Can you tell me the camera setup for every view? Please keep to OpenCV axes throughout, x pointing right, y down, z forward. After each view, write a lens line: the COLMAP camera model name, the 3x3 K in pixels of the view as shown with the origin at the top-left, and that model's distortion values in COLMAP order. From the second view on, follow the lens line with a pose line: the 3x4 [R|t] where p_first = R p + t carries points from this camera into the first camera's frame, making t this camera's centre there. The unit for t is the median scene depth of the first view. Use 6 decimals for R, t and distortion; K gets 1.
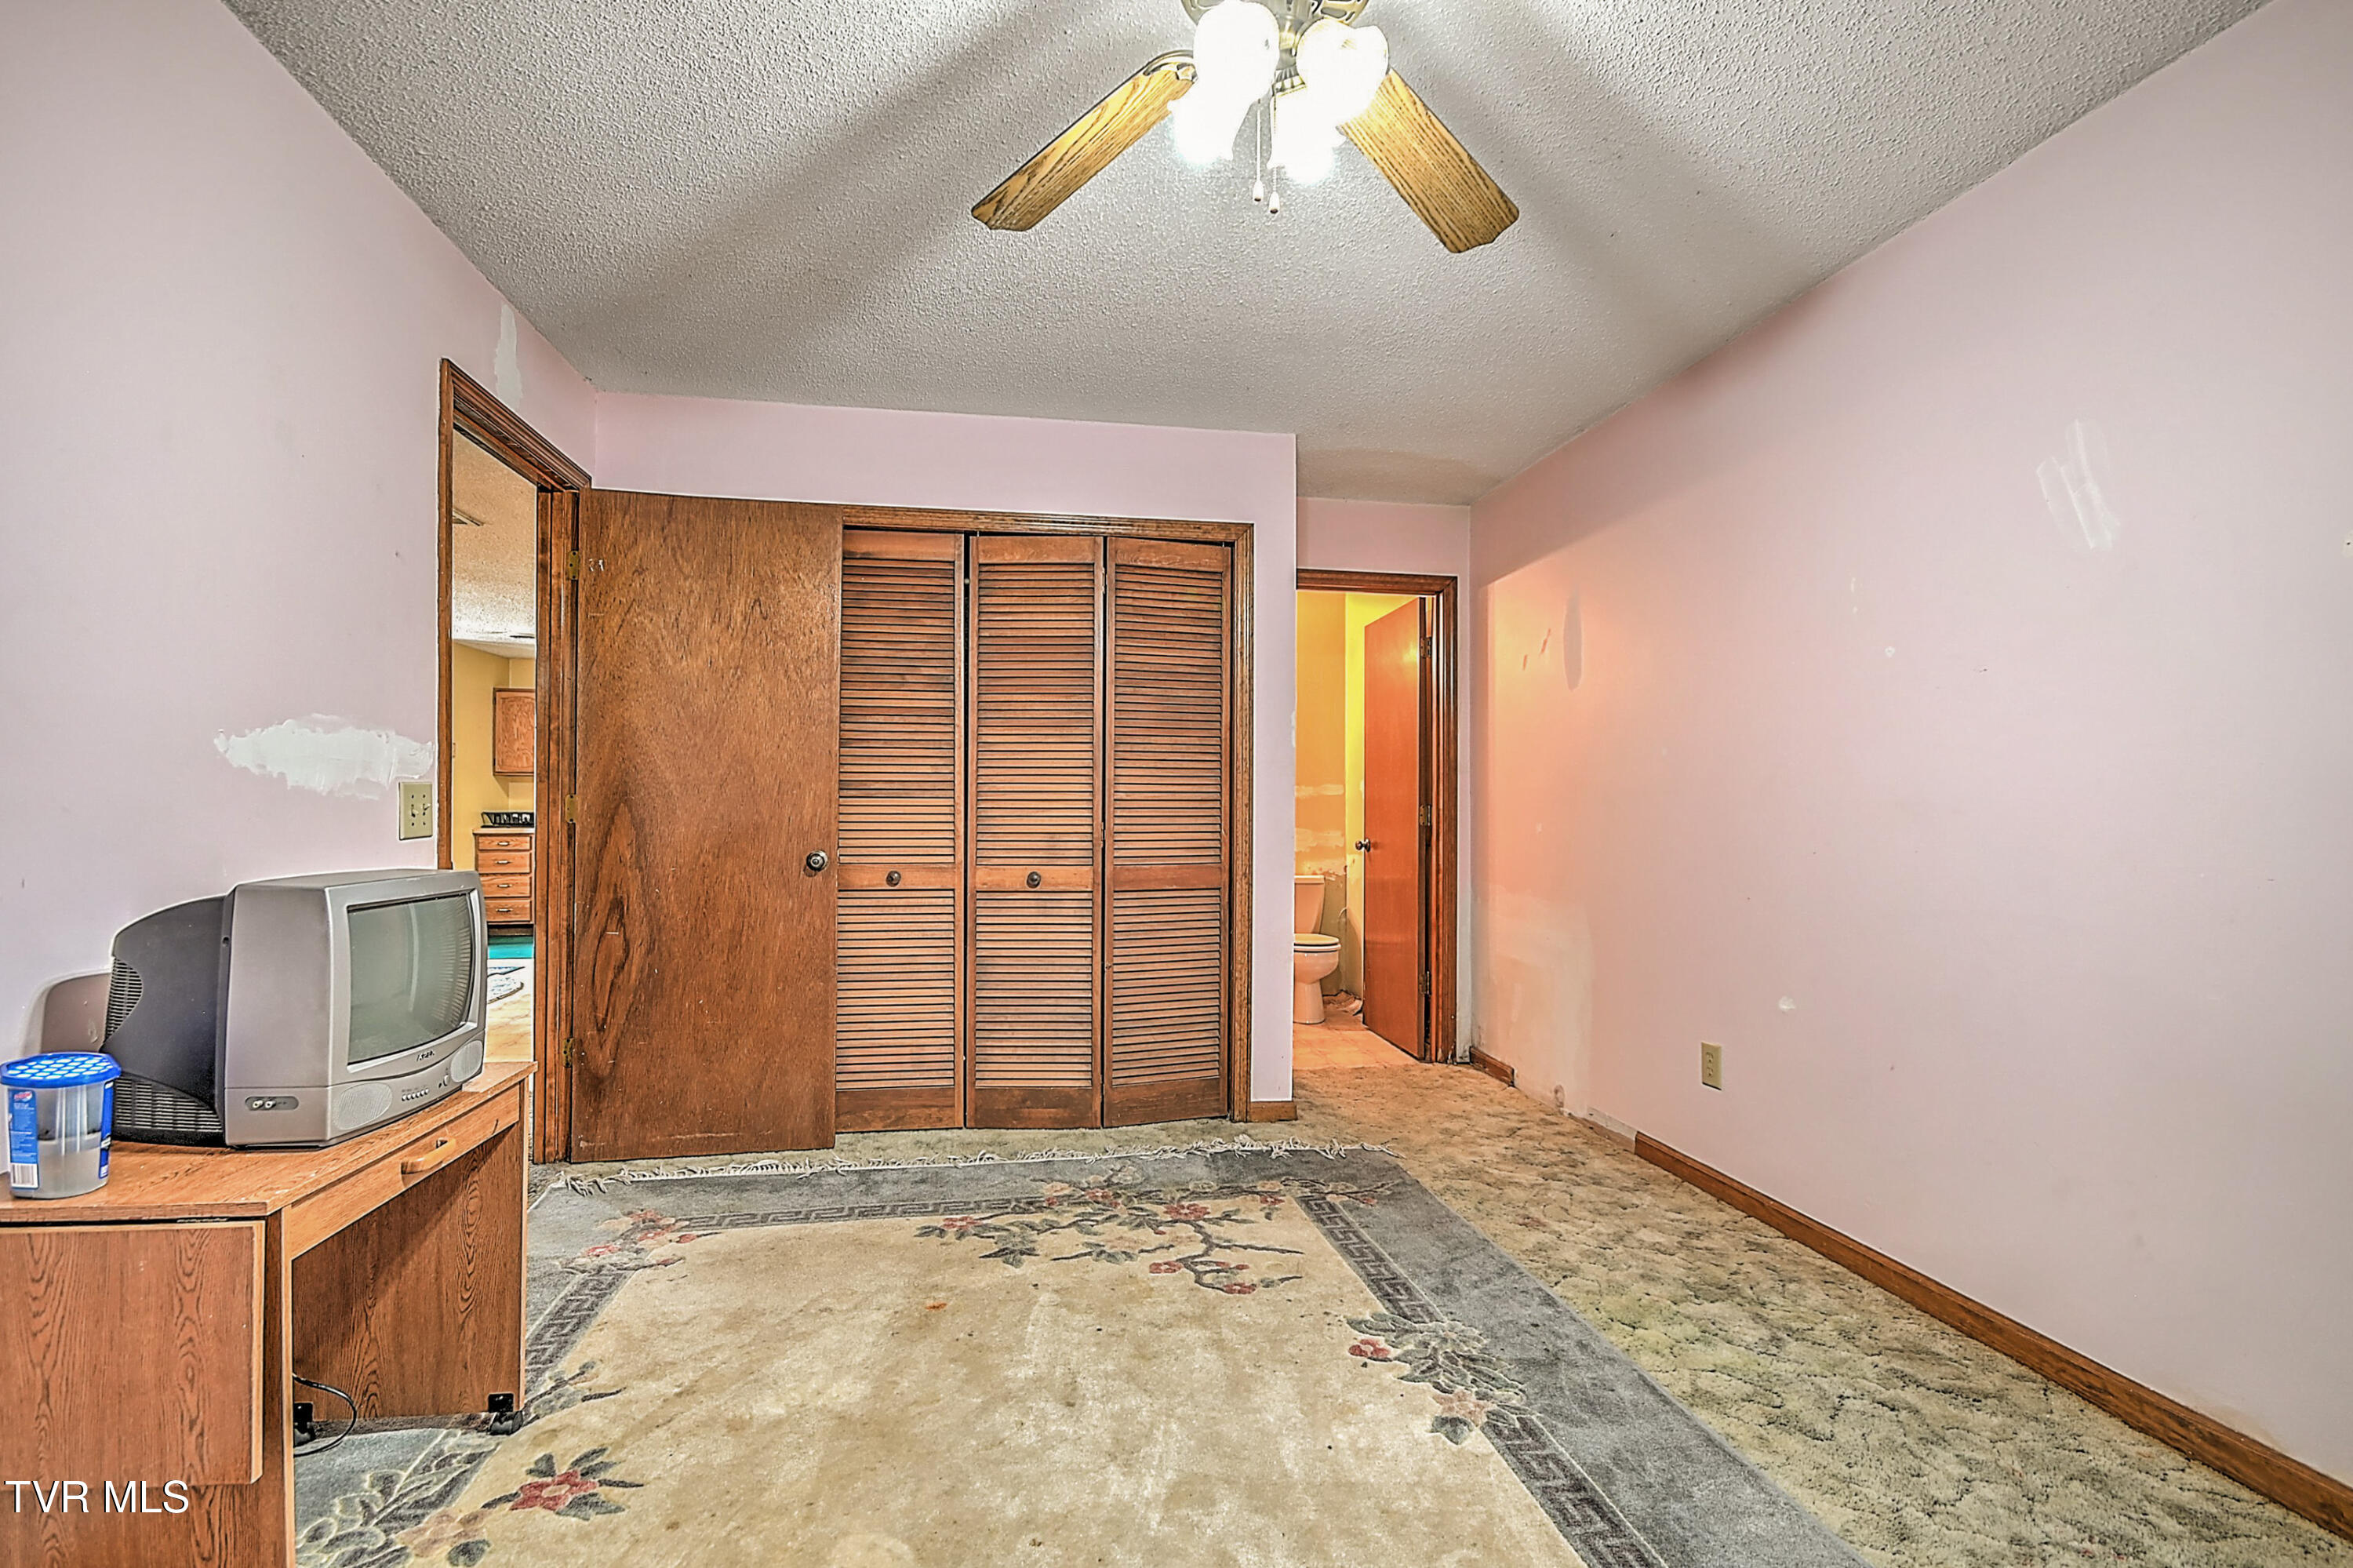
lens RADIAL K [[1076.1, 0, 1177.5], [0, 1076.1, 834.4], [0, 0, 1]] dist [0.001197, -0.003200]
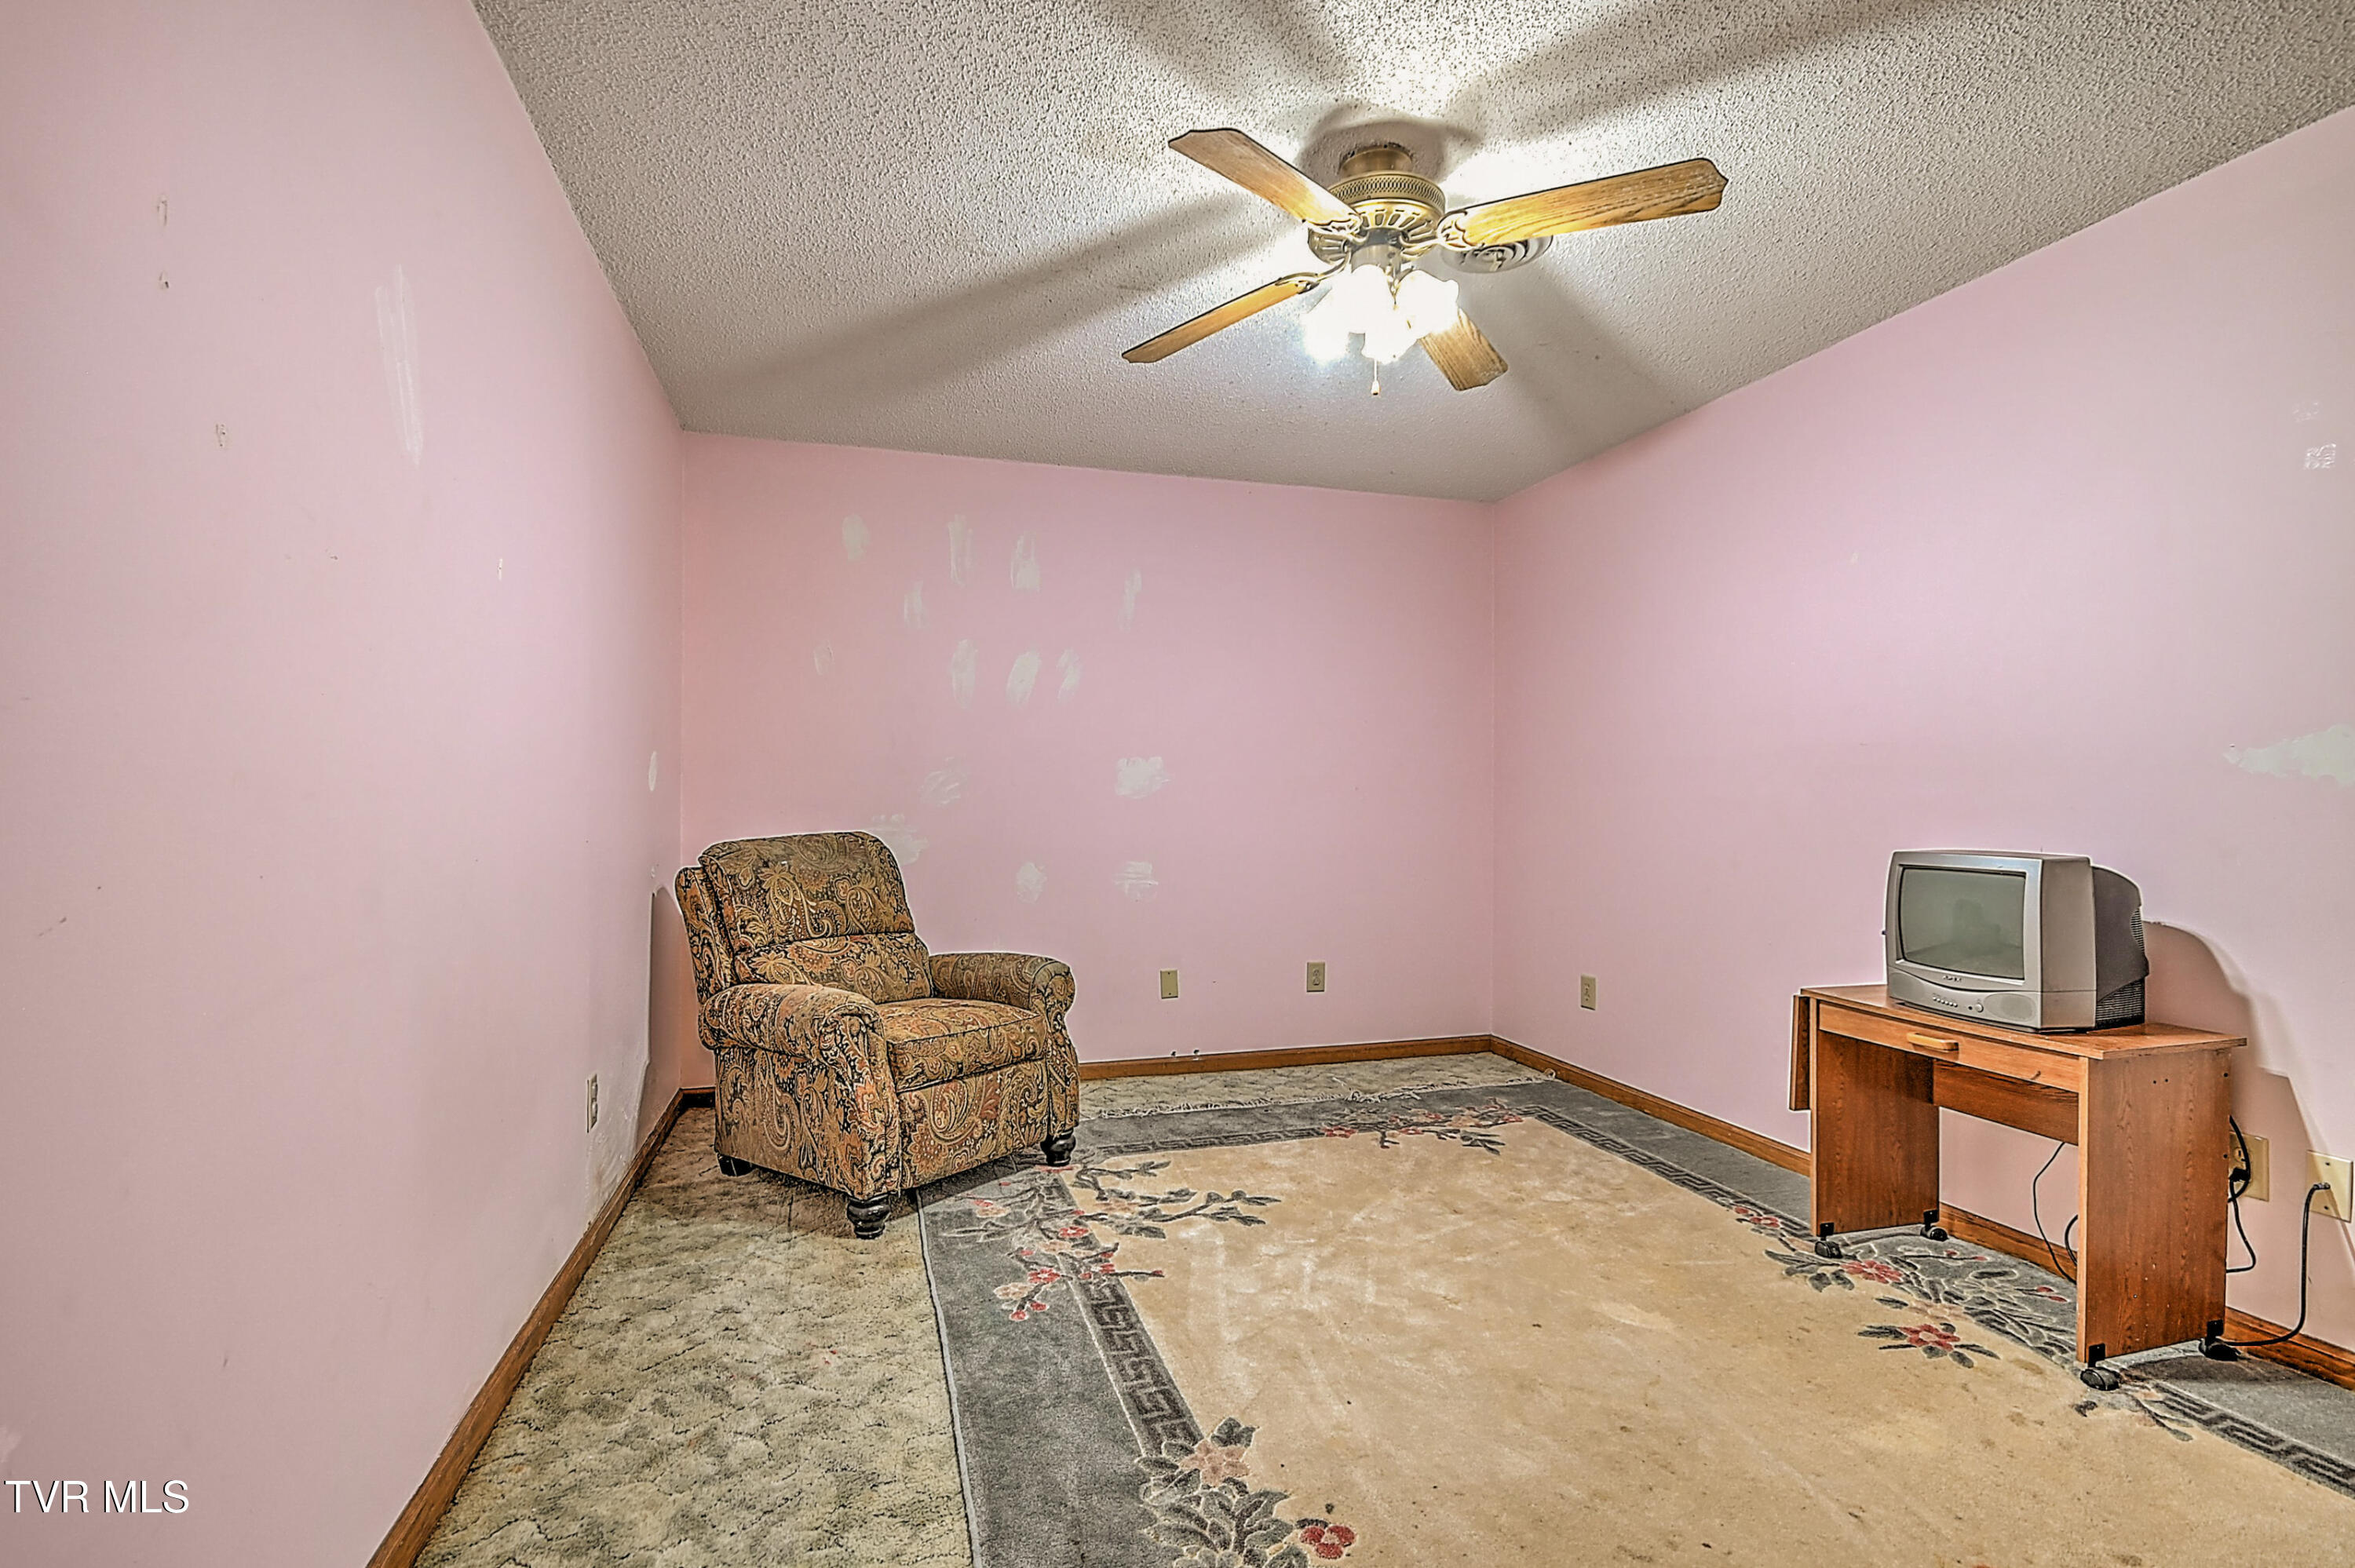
lens RADIAL K [[1076.9, 0, 1177.6], [0, 1076.9, 798.8], [0, 0, 1]] dist [0.001197, -0.003200]
pose [[-0.993739, -0.006905, -0.111510, 0.372690], [-0.007426, 0.999963, 0.004261, -0.026980], [0.111477, 0.005062, -0.993754, 1.752617]]
